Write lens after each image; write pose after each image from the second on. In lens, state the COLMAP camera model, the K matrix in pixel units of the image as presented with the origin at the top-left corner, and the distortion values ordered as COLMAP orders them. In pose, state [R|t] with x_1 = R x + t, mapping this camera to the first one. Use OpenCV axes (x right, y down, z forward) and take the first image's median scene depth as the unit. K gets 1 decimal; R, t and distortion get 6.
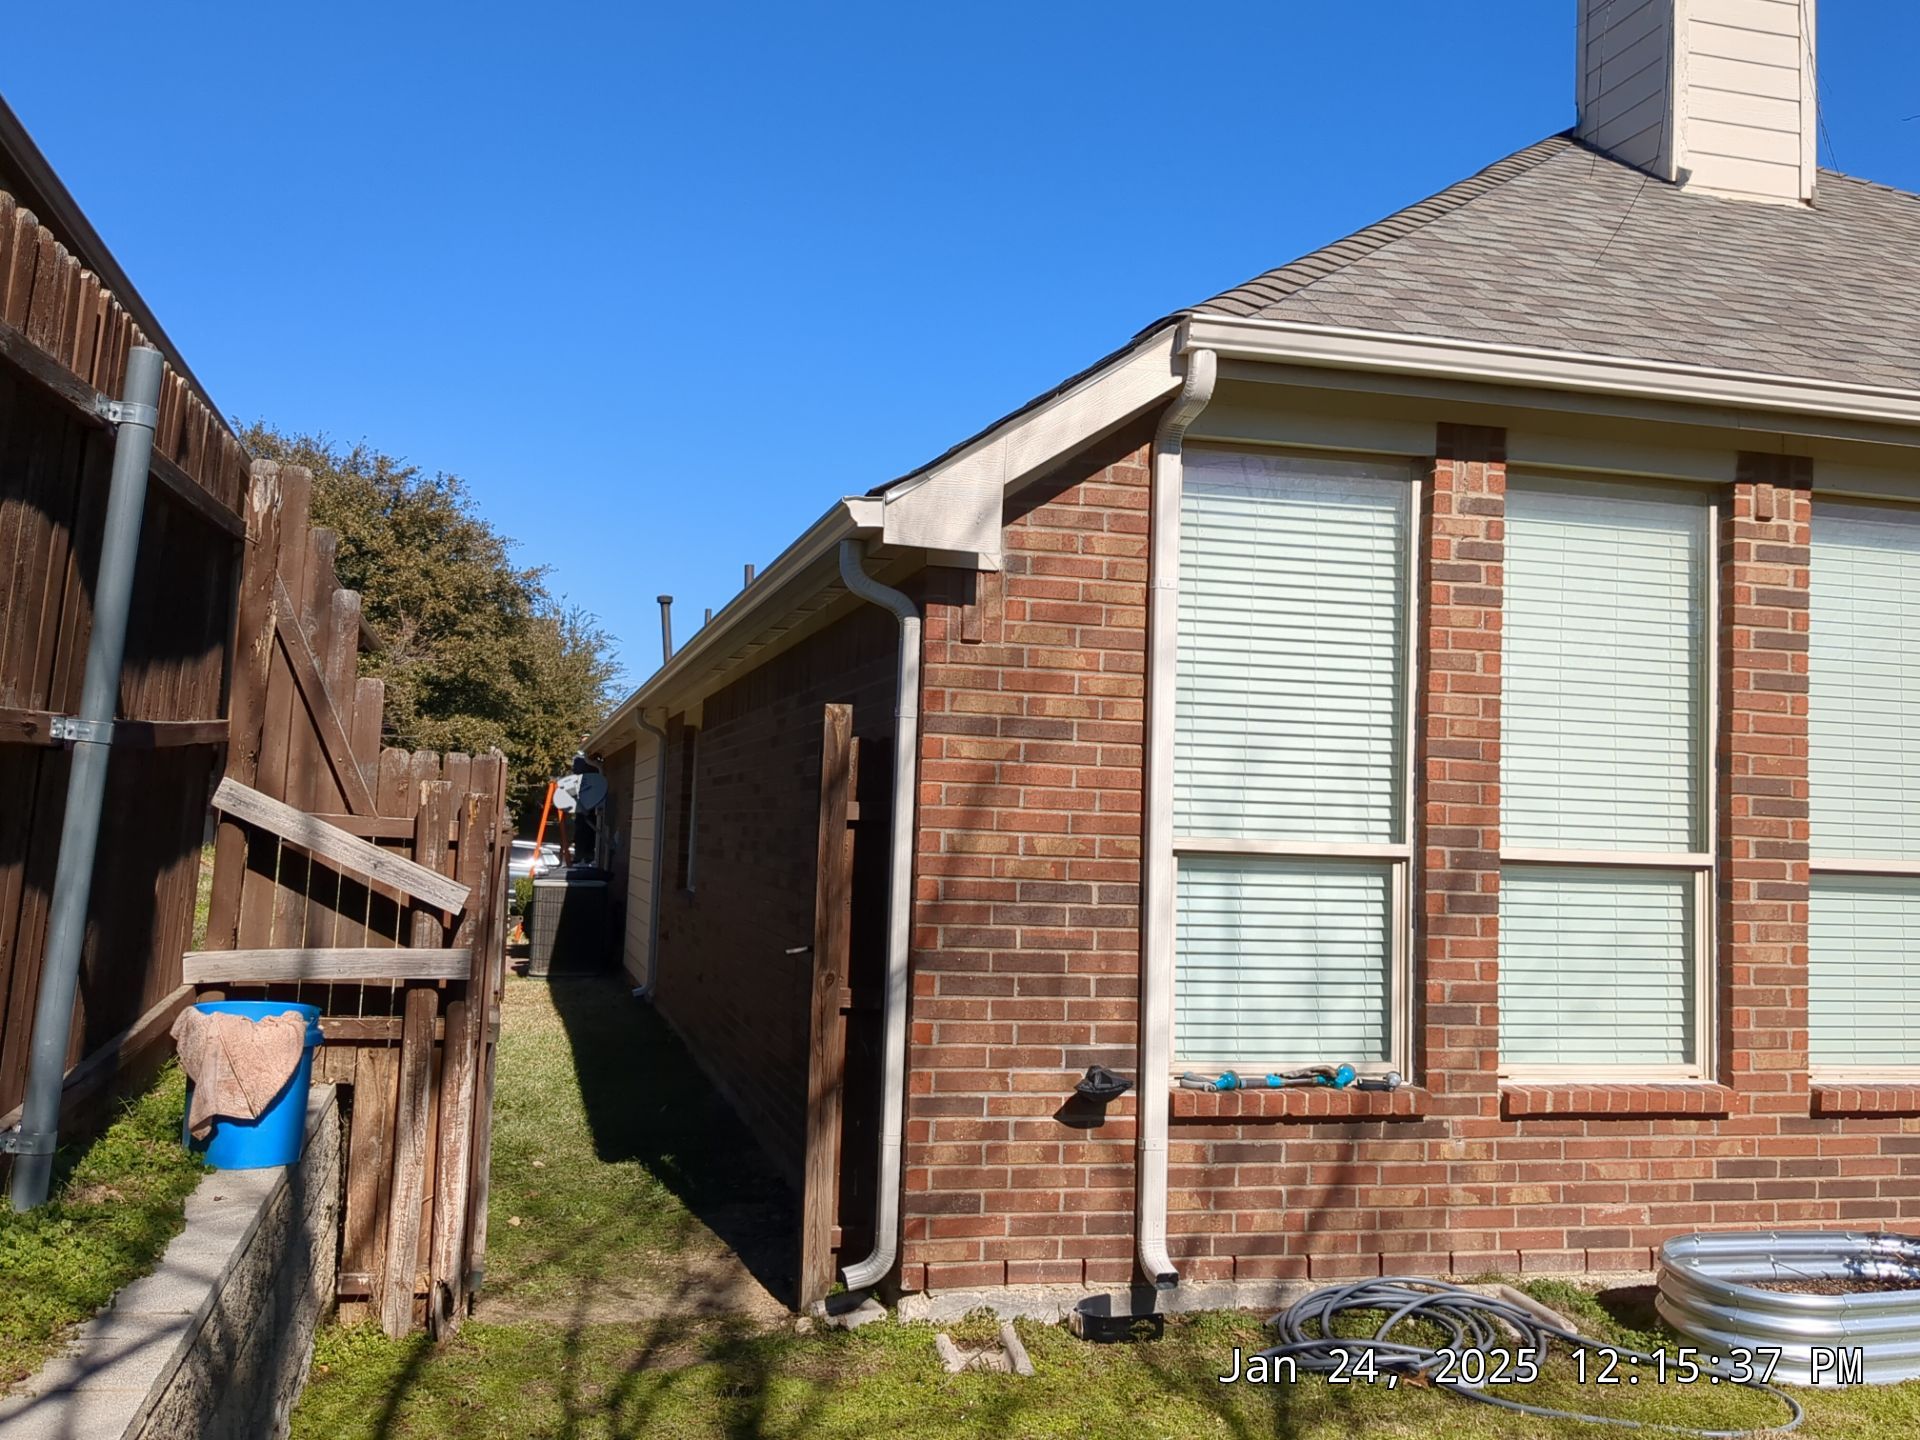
lens RADIAL K [[1724.1, 0, 960.0], [0, 1724.1, 720.0], [0, 0, 1]] dist [0.024939, -0.097059]
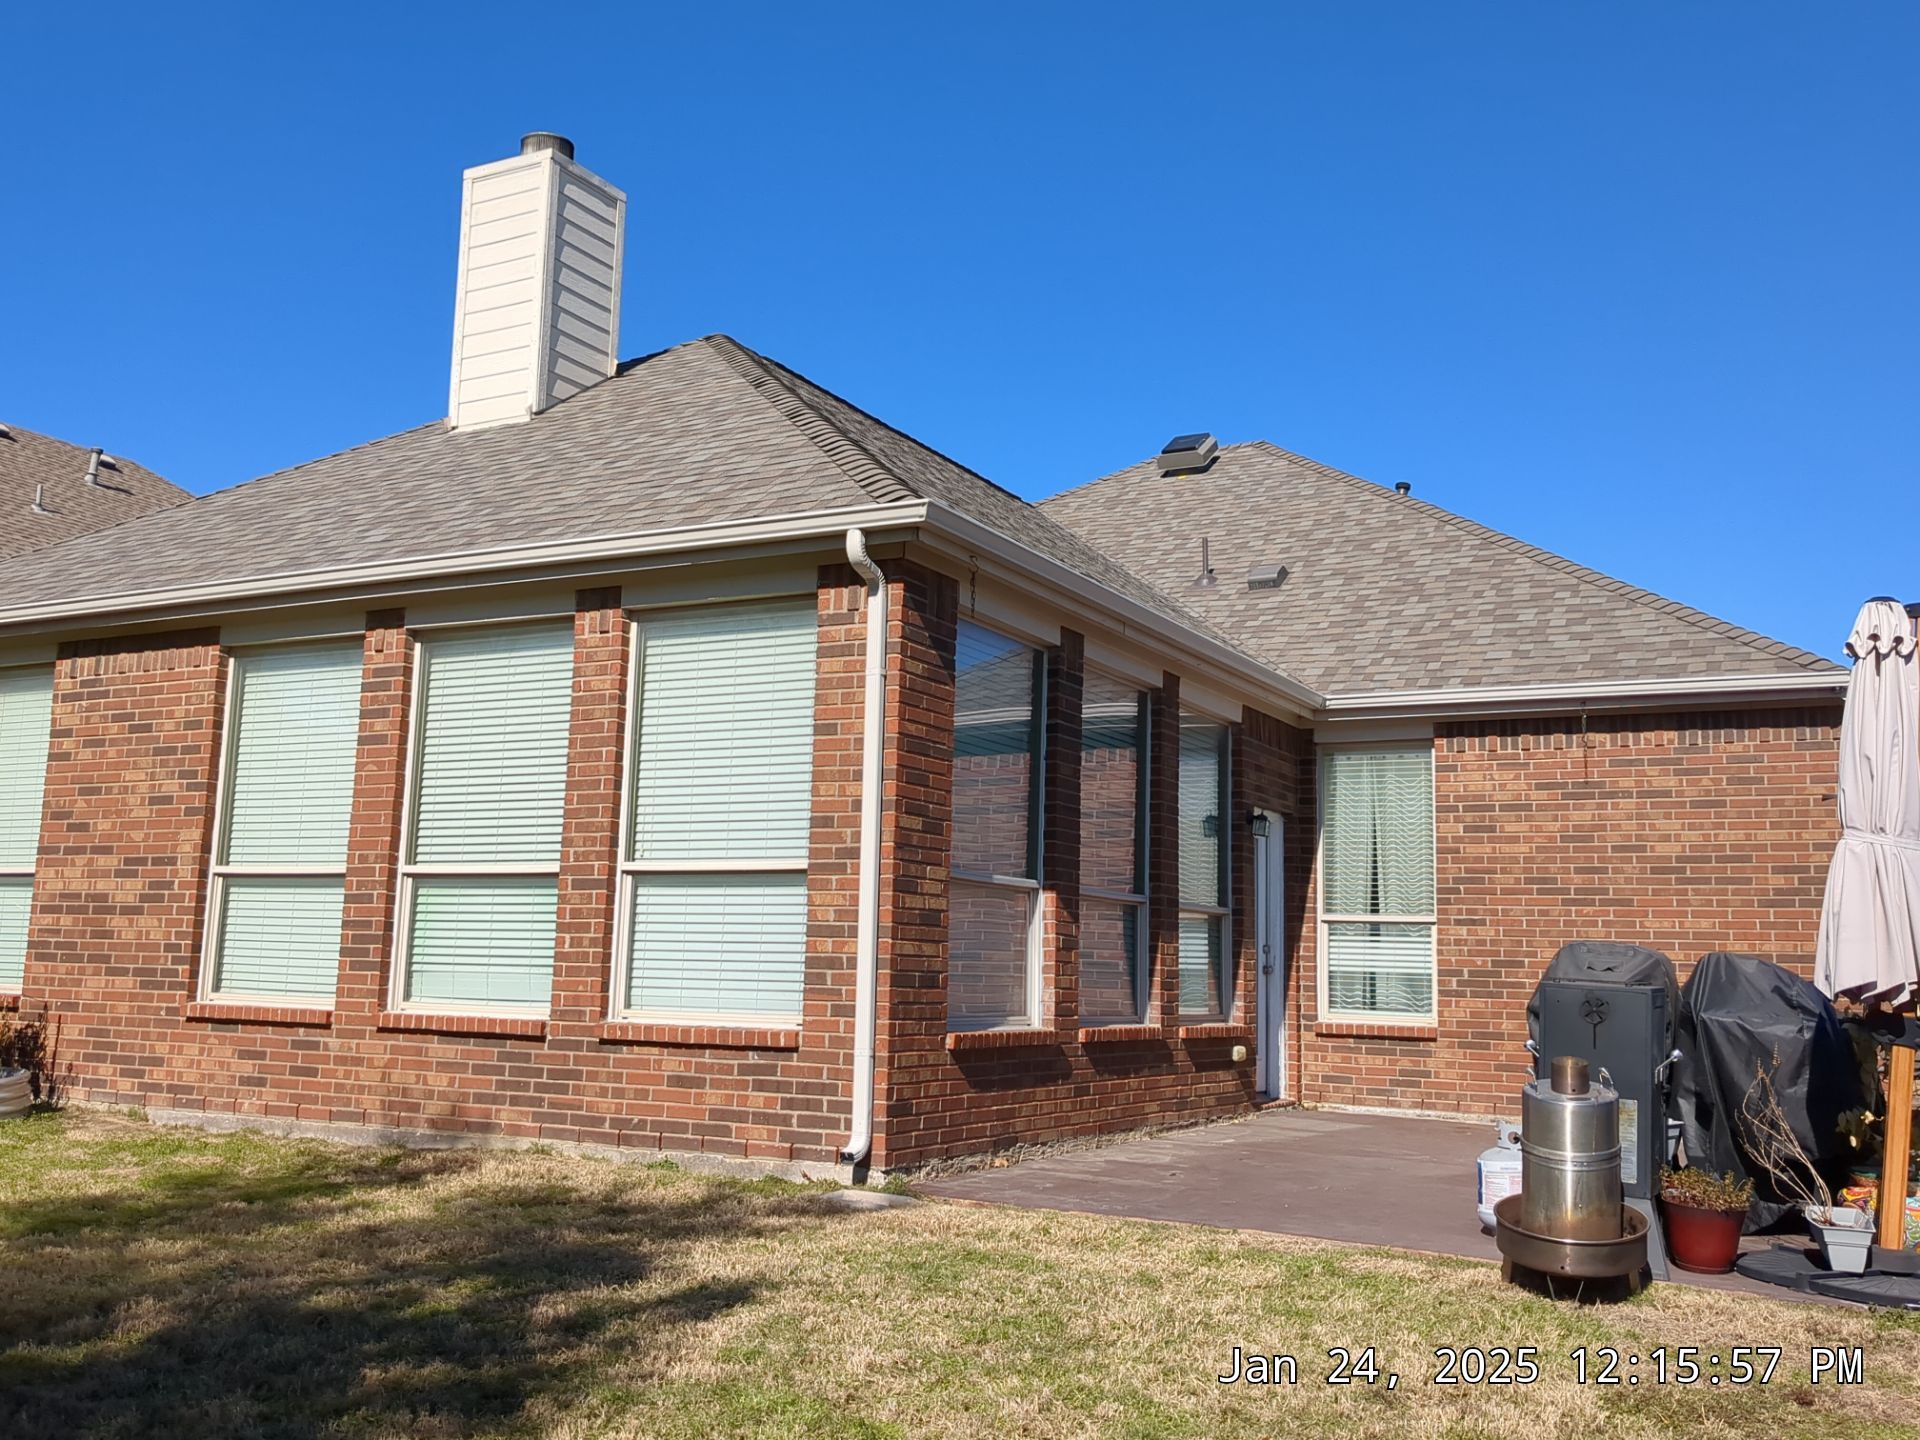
lens RADIAL K [[1248.4, 0, 960.7], [0, 1248.4, 743.9], [0, 0, 1]] dist [0.026513, -0.000798]
pose [[0.830104, -0.094876, -0.549478, 1.436615], [0.072472, 0.995417, -0.062389, 0.074633], [0.552879, 0.011968, 0.833176, 0.308332]]
